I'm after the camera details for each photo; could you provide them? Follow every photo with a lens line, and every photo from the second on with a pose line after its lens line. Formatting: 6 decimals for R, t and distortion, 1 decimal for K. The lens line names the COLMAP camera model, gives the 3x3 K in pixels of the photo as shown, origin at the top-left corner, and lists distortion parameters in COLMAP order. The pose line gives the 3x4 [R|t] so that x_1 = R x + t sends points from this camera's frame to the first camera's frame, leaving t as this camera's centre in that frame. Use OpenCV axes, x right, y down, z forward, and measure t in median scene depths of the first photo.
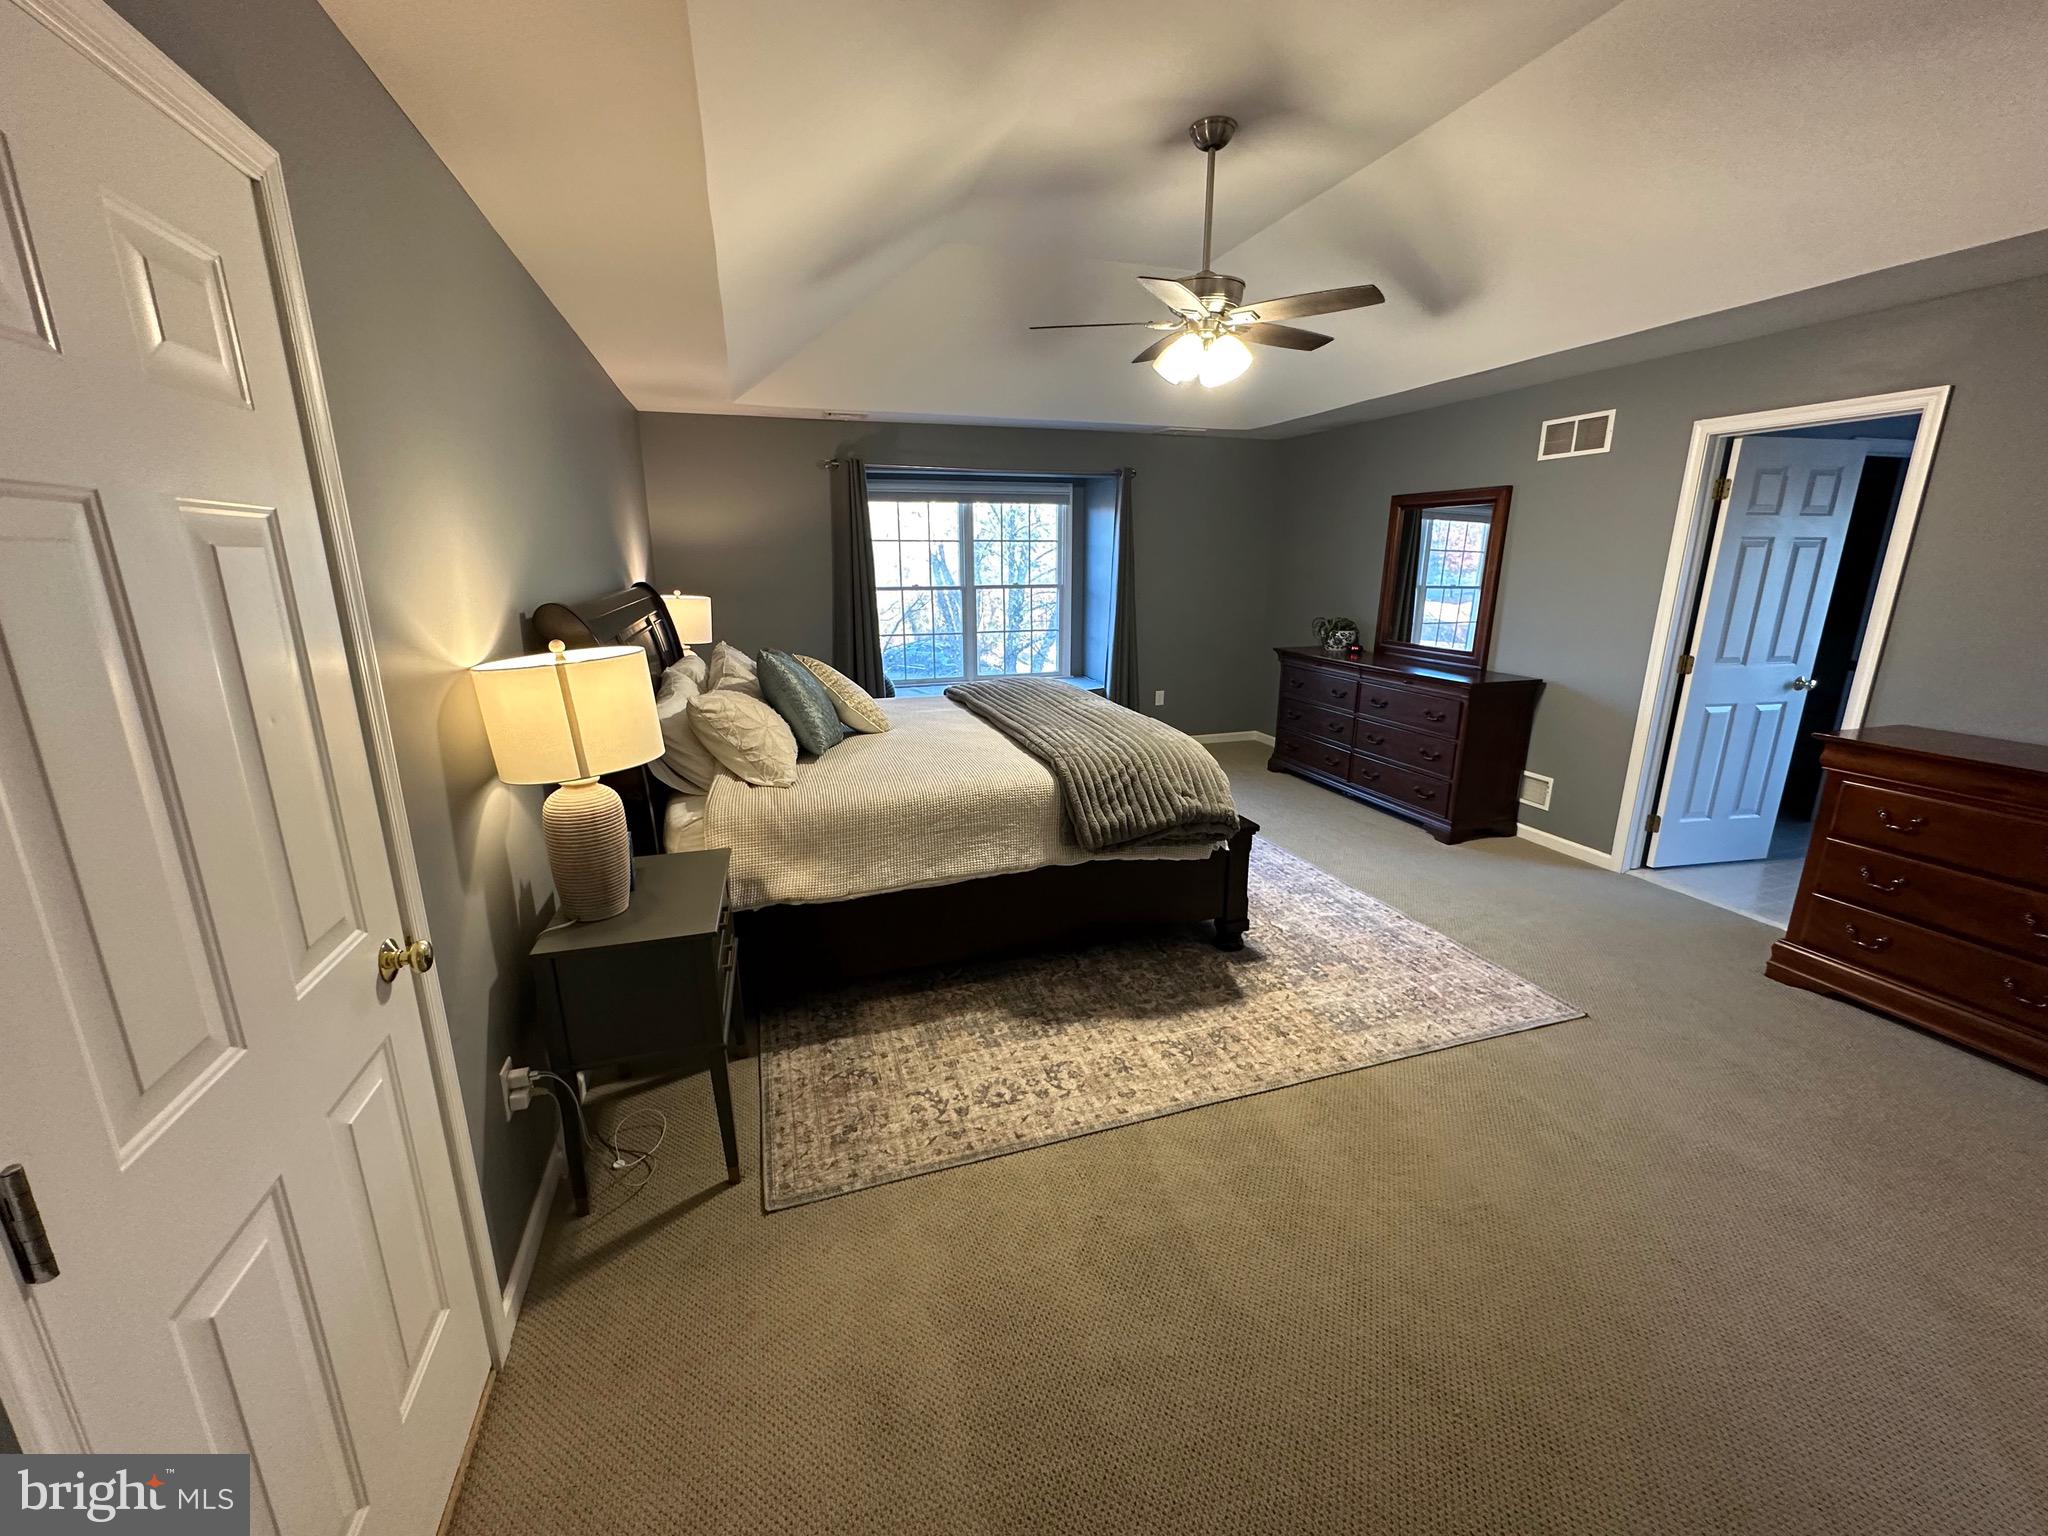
lens RADIAL K [[818.0, 0, 1030.5], [0, 818.0, 775.7], [0, 0, 1]] dist [-0.003085, 0.000762]
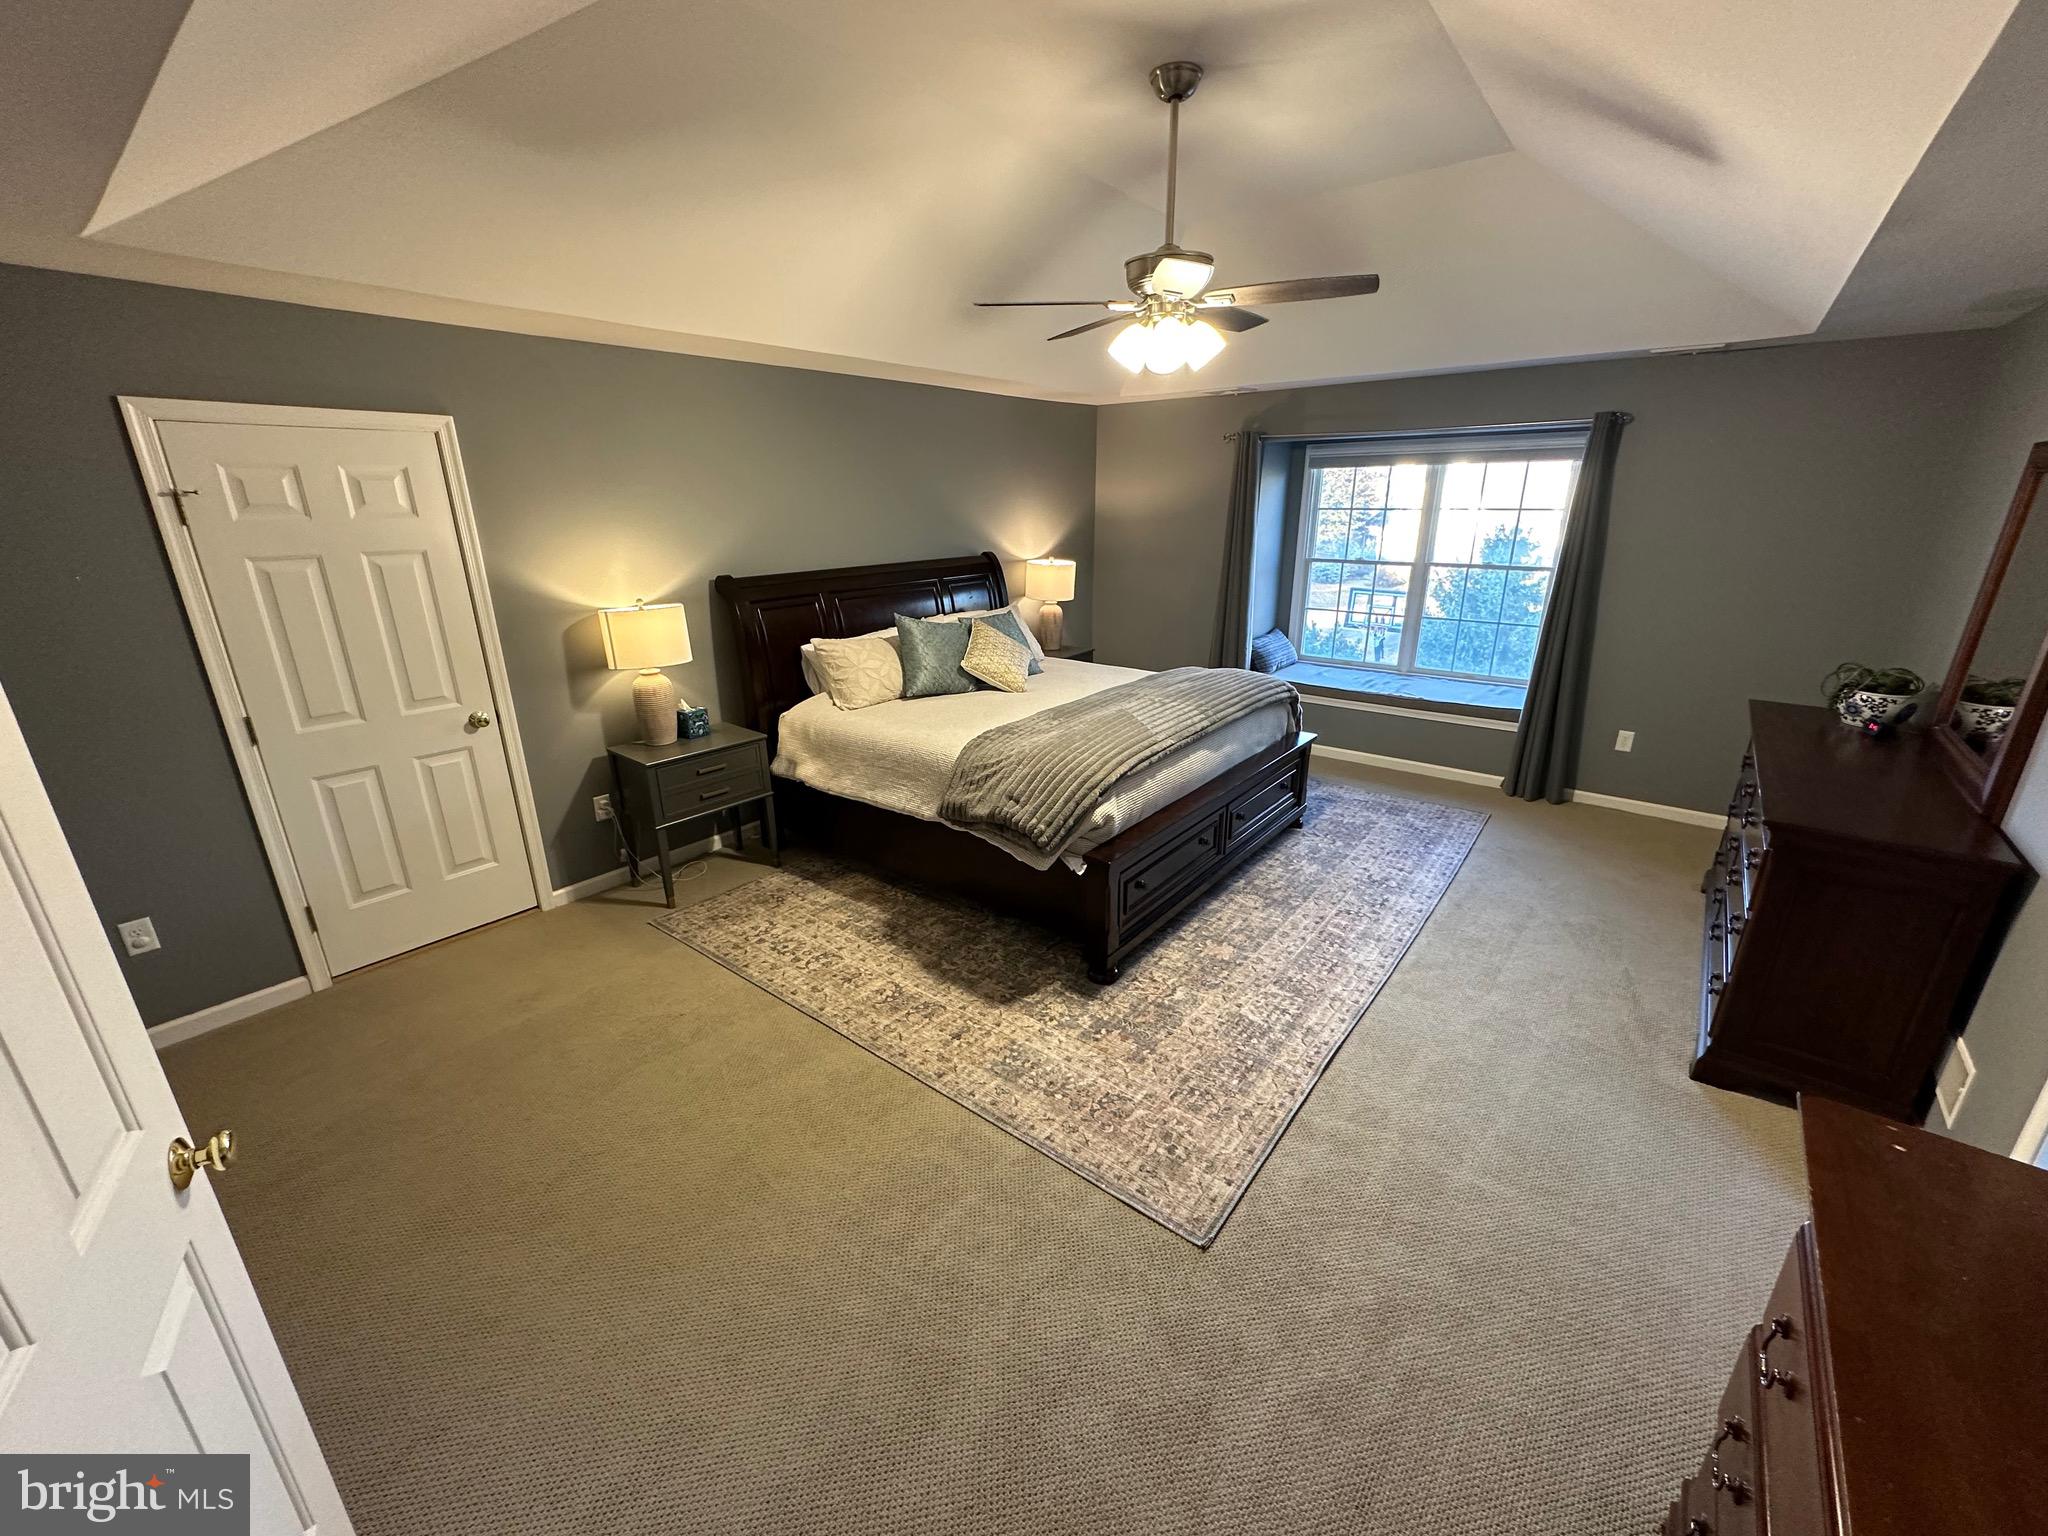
lens RADIAL K [[818.0, 0, 1029.2], [0, 818.0, 777.3], [0, 0, 1]] dist [-0.003085, 0.000762]
pose [[0.543775, 0.273161, -0.793531, 1.062969], [-0.209455, 0.959797, 0.186864, -0.211424], [0.812673, 0.064597, 0.579128, 0.429900]]
